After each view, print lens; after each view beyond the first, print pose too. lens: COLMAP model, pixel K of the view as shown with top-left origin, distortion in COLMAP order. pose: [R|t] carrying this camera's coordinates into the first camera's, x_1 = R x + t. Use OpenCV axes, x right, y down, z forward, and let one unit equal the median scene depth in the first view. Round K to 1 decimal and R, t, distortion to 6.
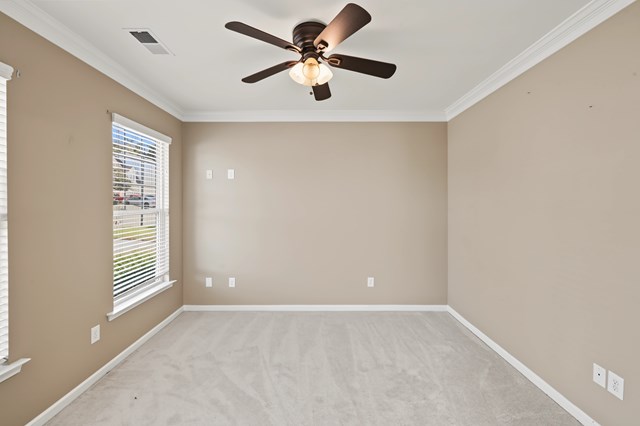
lens RADIAL K [[262.5, 0, 319.6], [0, 262.5, 208.2], [0, 0, 1]] dist [0.002024, -0.000656]
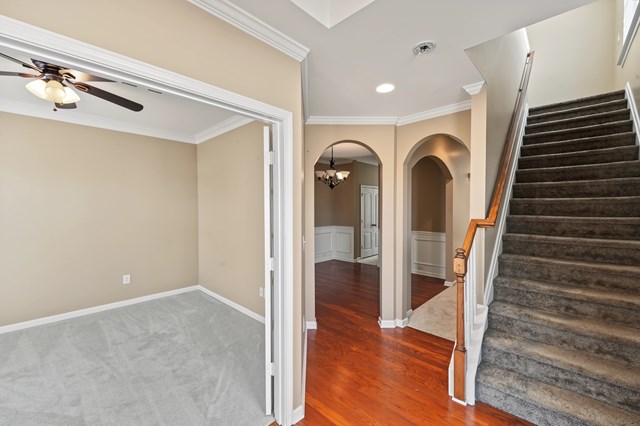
lens RADIAL K [[262.5, 0, 319.6], [0, 262.5, 208.2], [0, 0, 1]] dist [0.002024, -0.000656]
pose [[0.690237, -0.010763, 0.723503, -0.062845], [0.019844, 0.999795, -0.004059, 0.005495], [-0.723311, 0.017159, 0.690309, -0.539968]]
